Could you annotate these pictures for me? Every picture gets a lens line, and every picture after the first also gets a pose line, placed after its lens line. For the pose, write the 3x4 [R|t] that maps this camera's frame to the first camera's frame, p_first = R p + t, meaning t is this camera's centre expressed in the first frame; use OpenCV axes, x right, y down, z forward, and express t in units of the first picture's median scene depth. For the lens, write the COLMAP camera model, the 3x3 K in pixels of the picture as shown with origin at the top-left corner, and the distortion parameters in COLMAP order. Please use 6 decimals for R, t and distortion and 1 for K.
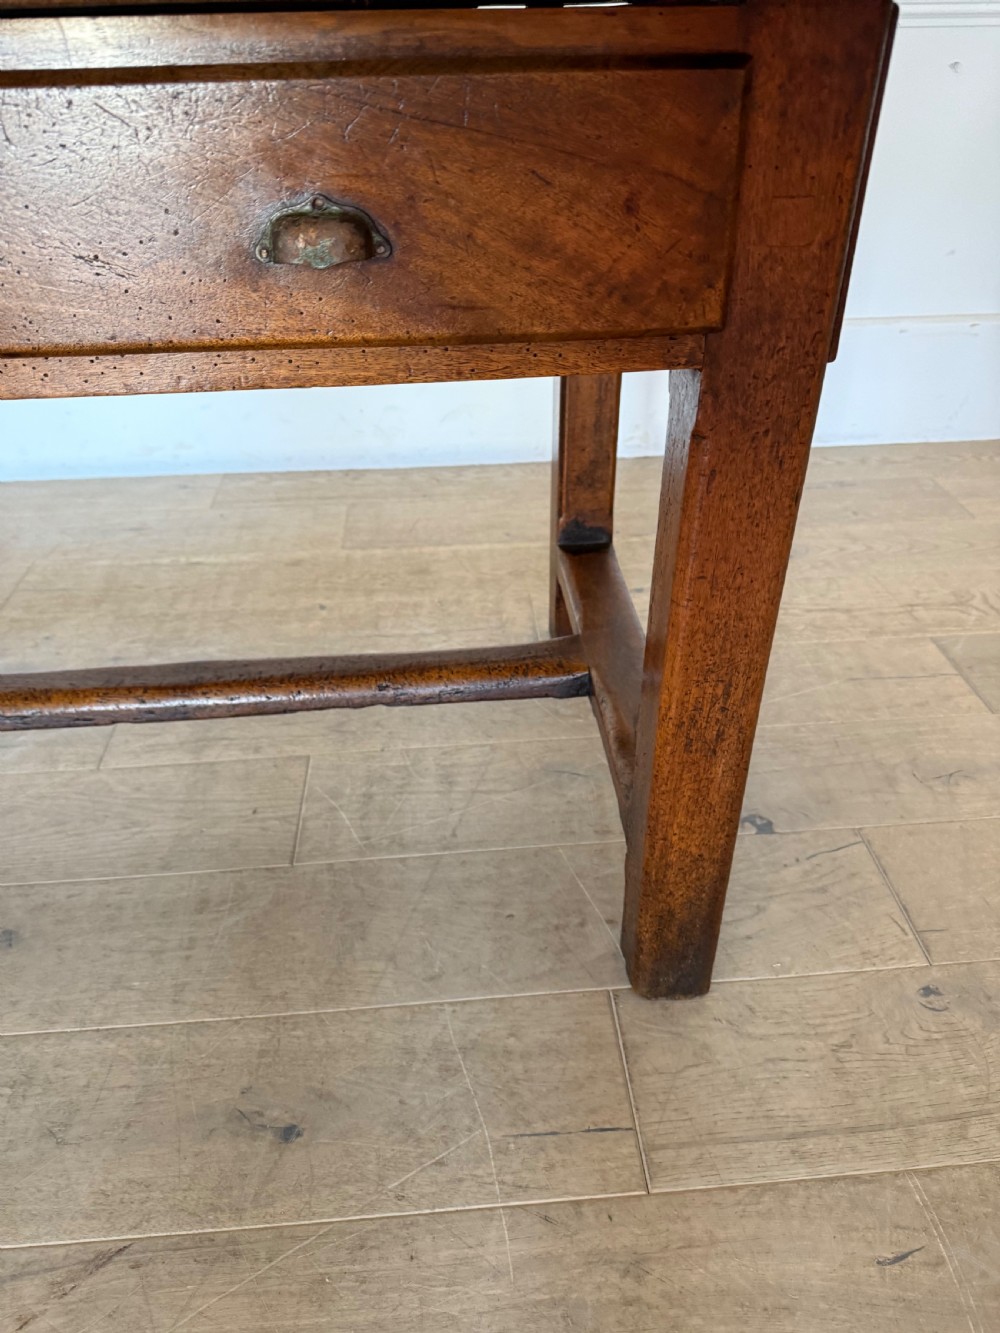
lens RADIAL K [[935.9, 0, 512.5], [0, 935.9, 665.4], [0, 0, 1]] dist [0.110339, -0.175013]
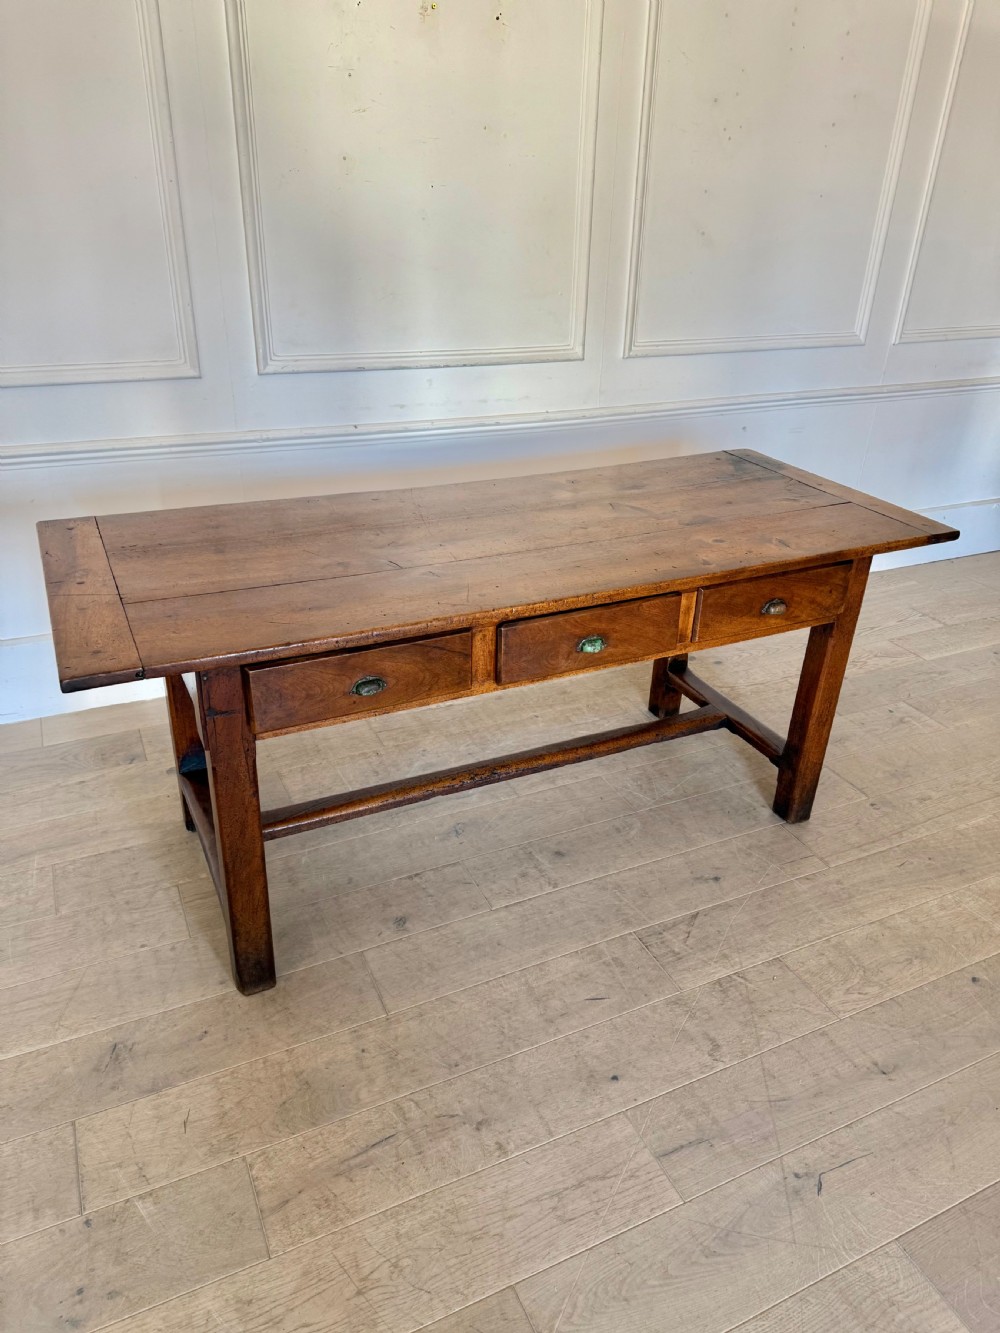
lens RADIAL K [[930.6, 0, 503.8], [0, 930.6, 670.8], [0, 0, 1]] dist [0.065592, -0.084590]
pose [[0.933811, -0.127624, 0.334228, -1.316874], [0.165369, 0.982395, -0.086906, 0.003751], [-0.317253, 0.136424, 0.938477, -1.204530]]
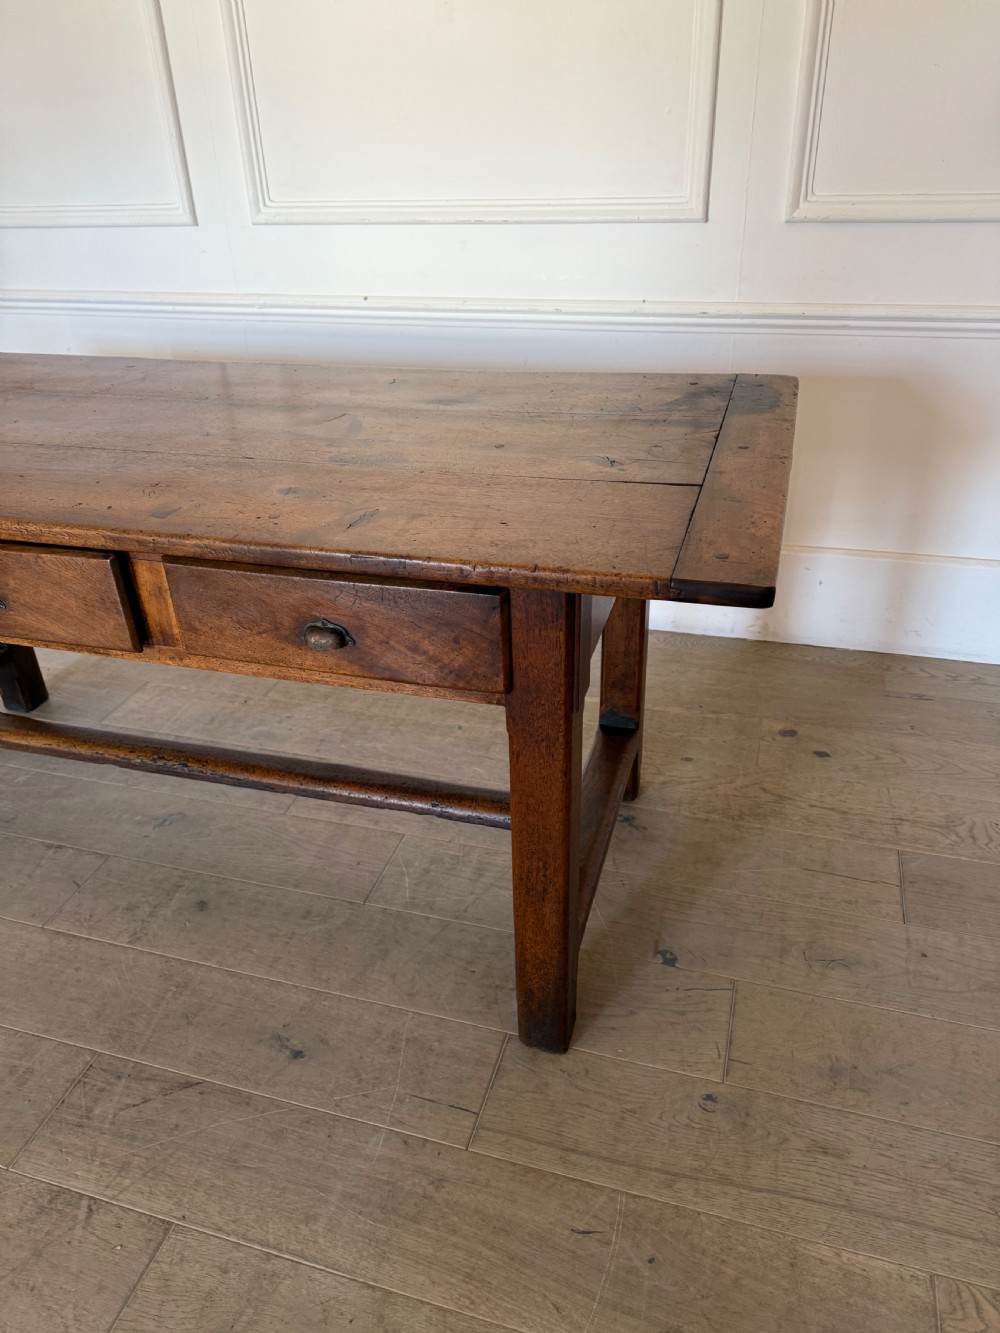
lens RADIAL K [[946.1, 0, 503.8], [0, 946.1, 667.0], [0, 0, 1]] dist [0.021891, -0.025392]
pose [[0.931167, 0.166624, -0.324291, 0.437976], [-0.185694, 0.982193, -0.028541, -0.179752], [0.313761, 0.086795, 0.945527, -0.465962]]
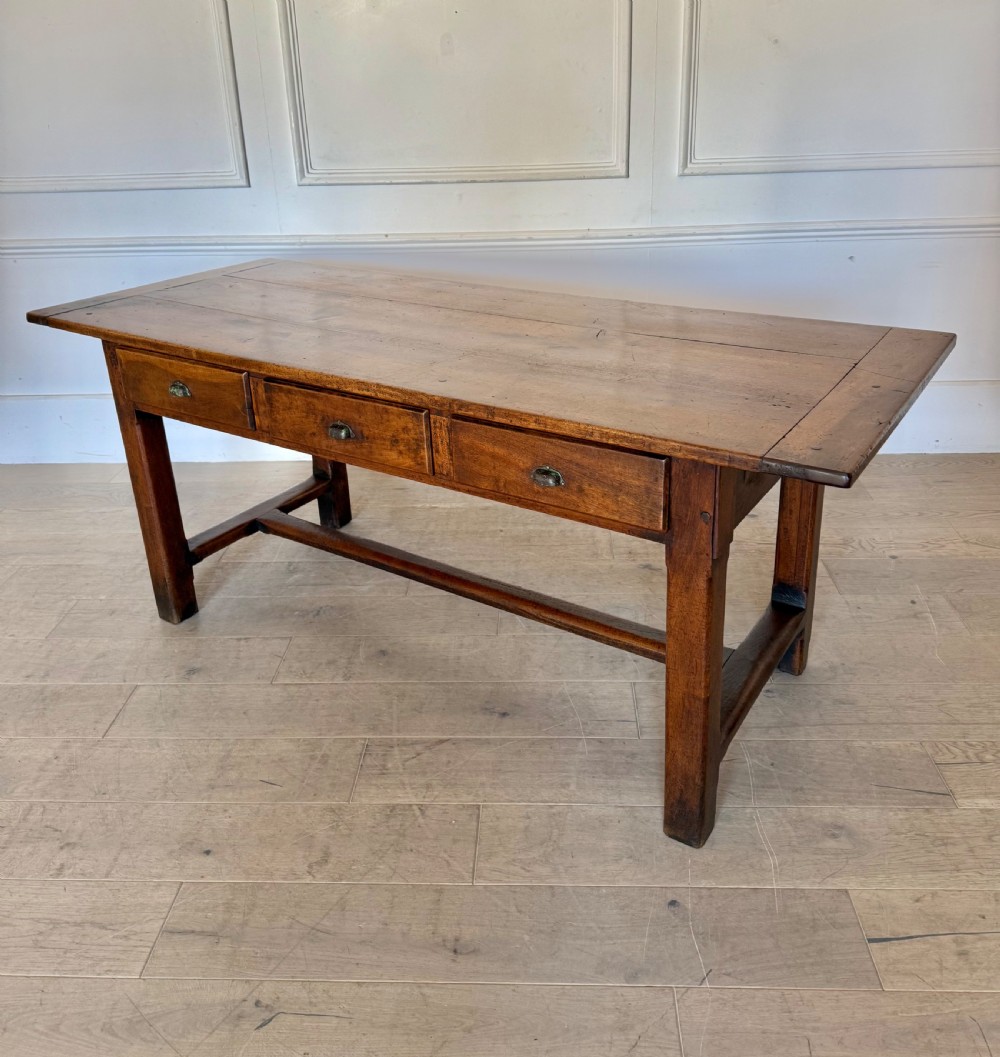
lens RADIAL K [[922.9, 0, 505.0], [0, 922.9, 445.7], [0, 0, 1]] dist [0.126306, -0.210062]
pose [[0.992163, 0.028798, -0.121588, 0.045516], [-0.053061, 0.978087, -0.201323, 0.215186], [0.113126, 0.206196, 0.971949, -1.273050]]
